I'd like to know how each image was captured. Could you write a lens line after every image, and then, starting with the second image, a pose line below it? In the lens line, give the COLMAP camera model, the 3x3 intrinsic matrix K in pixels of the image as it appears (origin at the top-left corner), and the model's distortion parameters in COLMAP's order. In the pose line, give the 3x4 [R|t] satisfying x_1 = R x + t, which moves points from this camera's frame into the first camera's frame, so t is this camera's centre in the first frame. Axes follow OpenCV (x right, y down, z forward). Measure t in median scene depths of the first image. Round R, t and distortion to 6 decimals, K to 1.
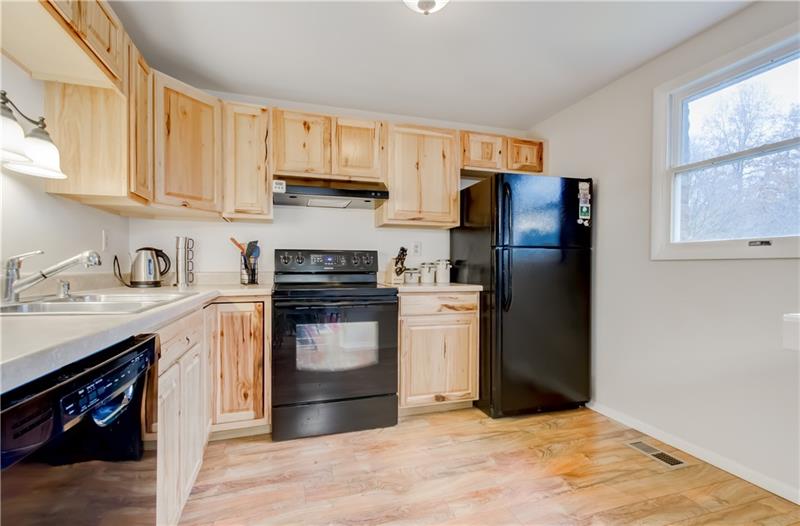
lens RADIAL K [[356.2, 0, 424.8], [0, 356.2, 271.6], [0, 0, 1]] dist [0.013949, -0.008589]
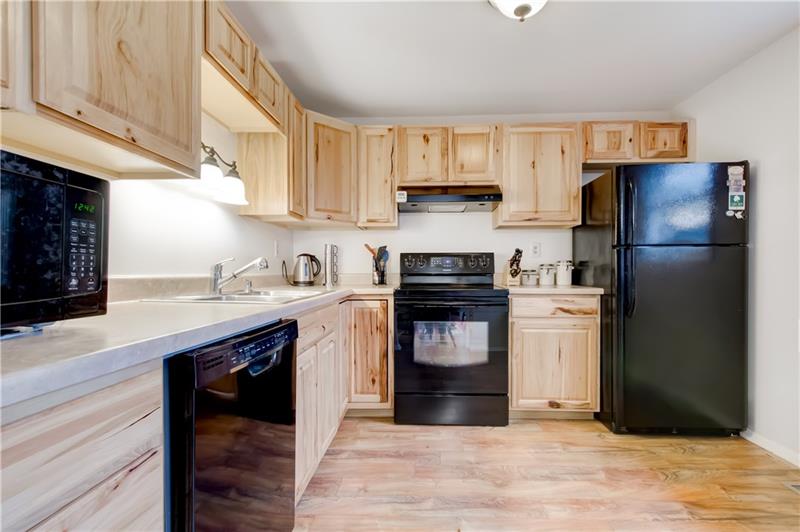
lens RADIAL K [[374.2, 0, 441.4], [0, 374.2, 274.5], [0, 0, 1]] dist [0.000995, -0.000591]
pose [[0.943039, 0.000876, -0.332681, 0.093837], [-0.000184, 0.999998, 0.002113, 0.001198], [0.332682, -0.001931, 0.943037, -0.055645]]
